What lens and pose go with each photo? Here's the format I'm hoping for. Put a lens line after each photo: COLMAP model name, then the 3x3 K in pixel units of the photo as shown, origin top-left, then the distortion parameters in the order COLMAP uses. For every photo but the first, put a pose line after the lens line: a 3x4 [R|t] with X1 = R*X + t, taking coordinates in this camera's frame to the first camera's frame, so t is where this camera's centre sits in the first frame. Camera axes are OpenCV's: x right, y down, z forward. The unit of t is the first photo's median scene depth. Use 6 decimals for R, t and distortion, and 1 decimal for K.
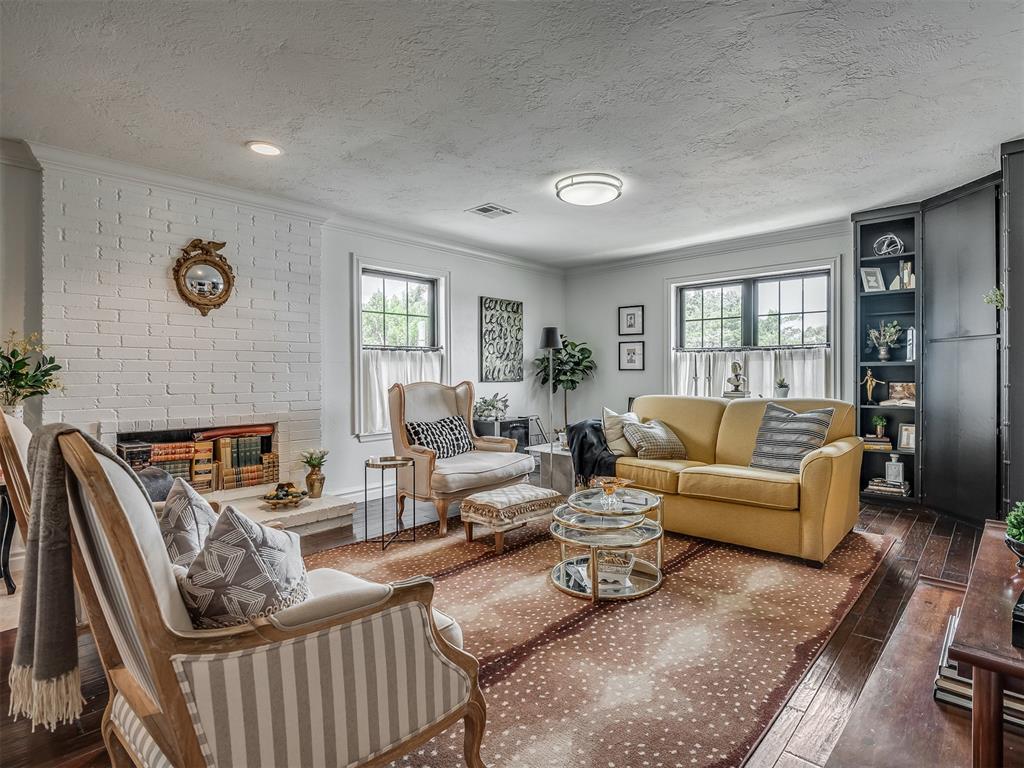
lens RADIAL K [[490.0, 0, 512.1], [0, 490.0, 377.0], [0, 0, 1]] dist [-0.004373, -0.000378]
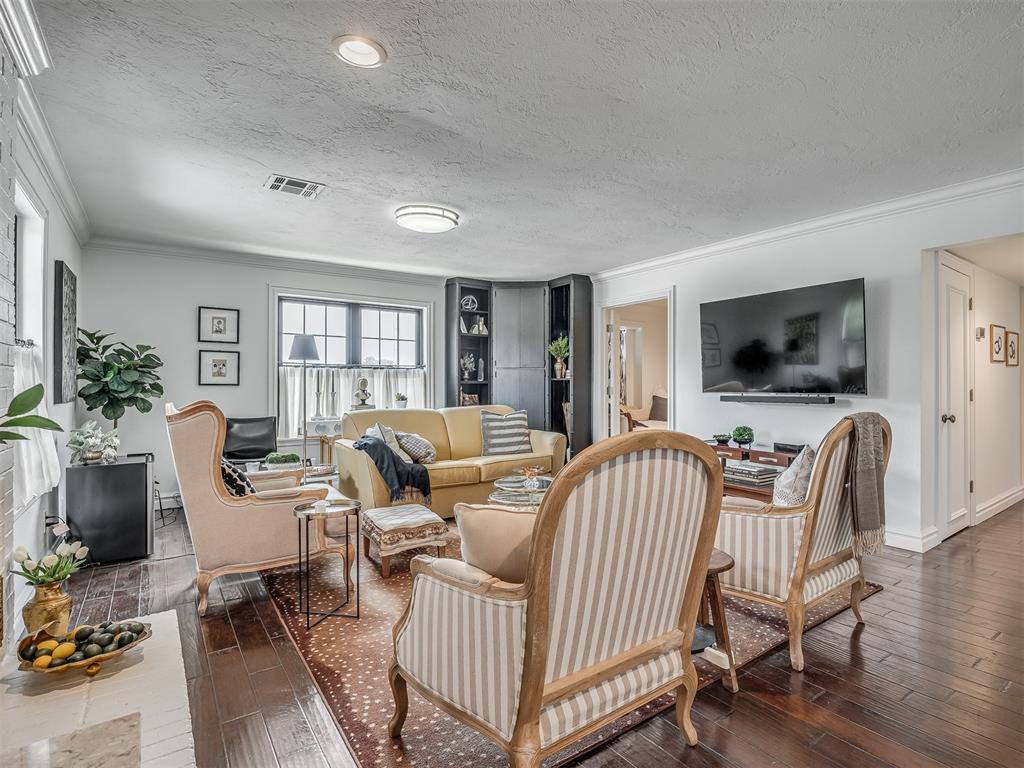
lens RADIAL K [[573.6, 0, 510.2], [0, 573.6, 385.4], [0, 0, 1]] dist [-0.002088, -0.000146]
pose [[0.224271, -0.000263, 0.974527, -0.754147], [0.009747, 0.999951, -0.001973, -0.009708], [-0.974478, 0.009941, 0.224262, 0.394651]]
